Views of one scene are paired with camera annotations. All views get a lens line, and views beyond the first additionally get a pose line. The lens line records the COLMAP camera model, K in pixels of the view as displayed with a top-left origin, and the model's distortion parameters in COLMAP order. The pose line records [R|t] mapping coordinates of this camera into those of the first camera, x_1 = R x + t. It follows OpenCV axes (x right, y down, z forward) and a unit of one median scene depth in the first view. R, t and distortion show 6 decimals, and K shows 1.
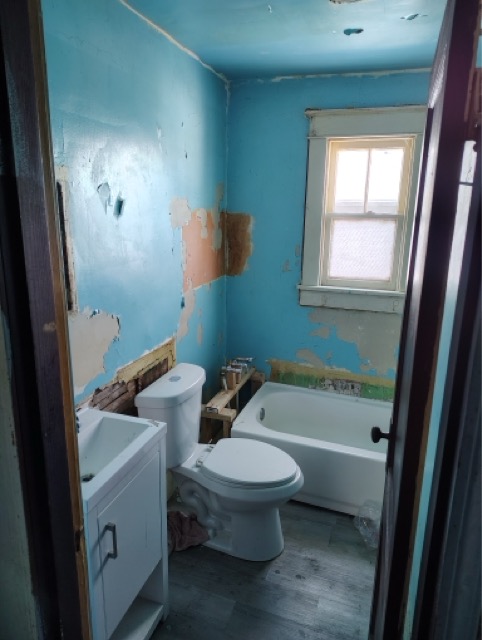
lens RADIAL K [[439.2, 0, 239.7], [0, 439.2, 316.0], [0, 0, 1]] dist [0.048797, -0.048150]
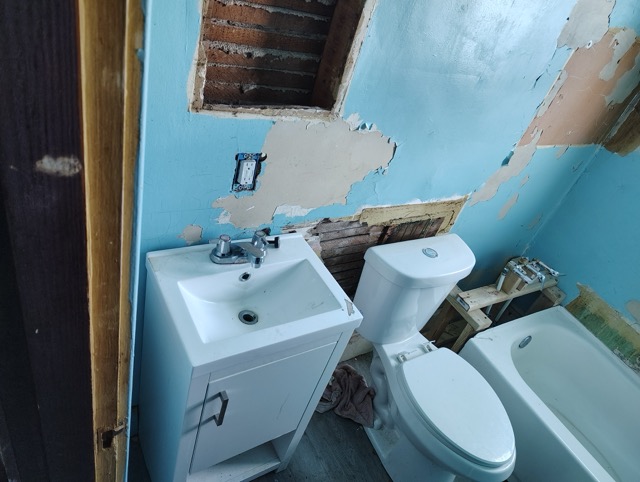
lens RADIAL K [[439.2, 0, 321.3], [0, 439.2, 245.6], [0, 0, 1]] dist [0.048797, -0.048150]
pose [[0.740921, 0.549175, -0.386580, -0.004322], [-0.412223, 0.826307, 0.383782, -0.071305], [0.530197, -0.124994, 0.838611, 0.279781]]
